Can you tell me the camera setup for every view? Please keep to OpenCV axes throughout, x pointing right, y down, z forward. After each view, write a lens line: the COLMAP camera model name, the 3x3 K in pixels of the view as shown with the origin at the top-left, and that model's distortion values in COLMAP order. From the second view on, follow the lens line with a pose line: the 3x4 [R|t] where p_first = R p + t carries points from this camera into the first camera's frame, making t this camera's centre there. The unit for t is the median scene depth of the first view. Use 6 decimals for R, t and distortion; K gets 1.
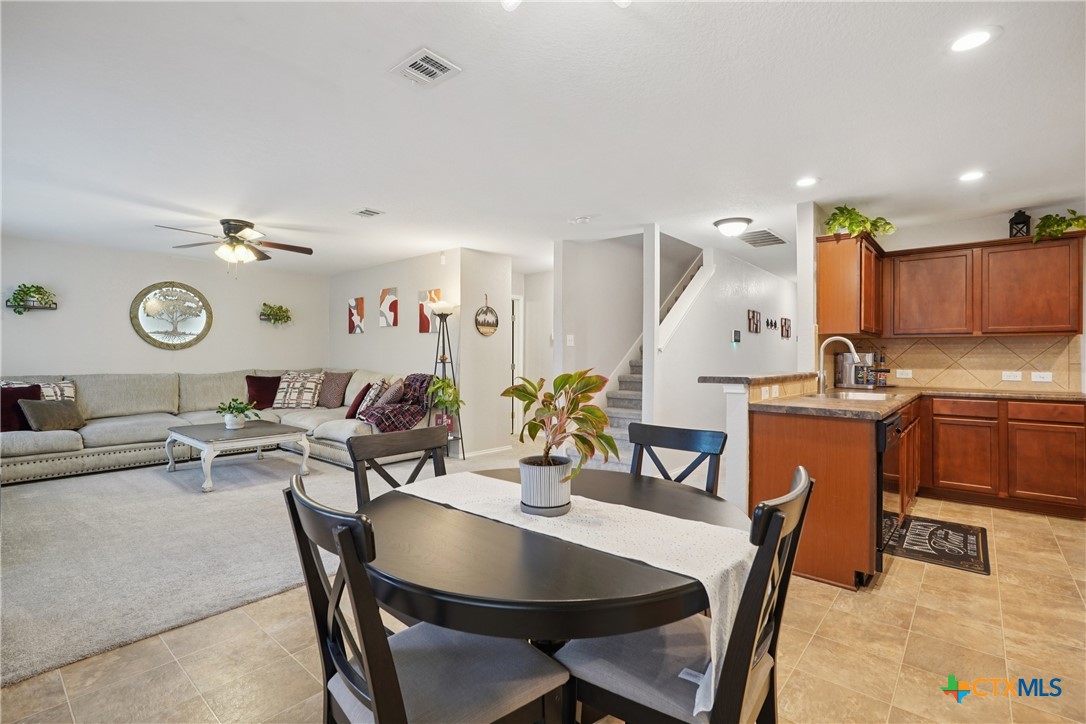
lens RADIAL K [[500.2, 0, 537.8], [0, 500.2, 353.1], [0, 0, 1]] dist [-0.009275, 0.004059]
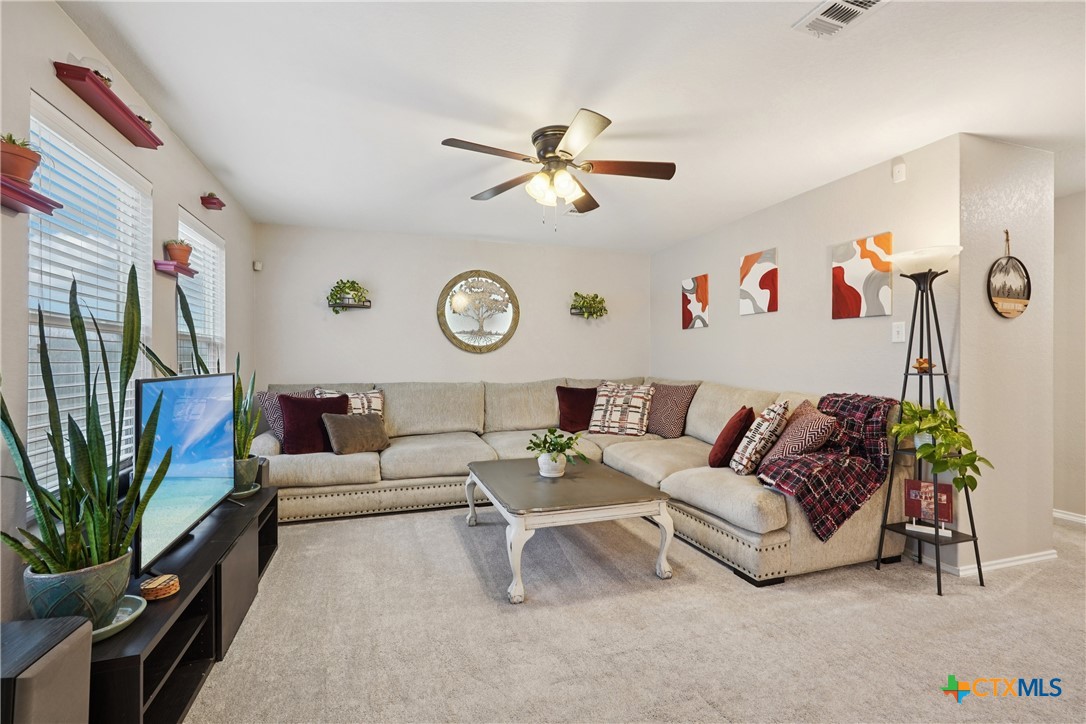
lens RADIAL K [[480.2, 0, 535.2], [0, 480.2, 360.4], [0, 0, 1]] dist [-0.011146, -0.002001]
pose [[0.858348, -0.000812, -0.513067, -0.265776], [0.002824, 0.999991, 0.003142, 0.002886], [0.513060, -0.004146, 0.858343, 0.396339]]
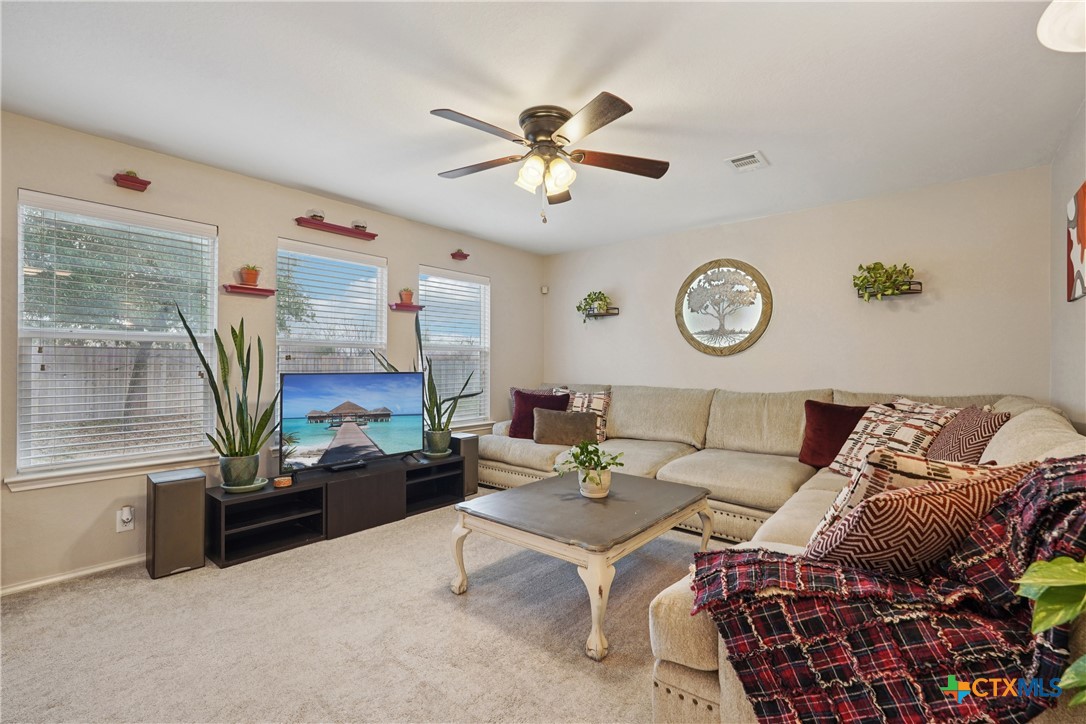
lens RADIAL K [[480.2, 0, 543.8], [0, 480.2, 358.5], [0, 0, 1]] dist [-0.011146, -0.002001]
pose [[0.013270, -0.012605, -0.999832, -0.063820], [0.001669, 0.999919, -0.012584, 0.005411], [0.999911, -0.001502, 0.013290, 0.795038]]
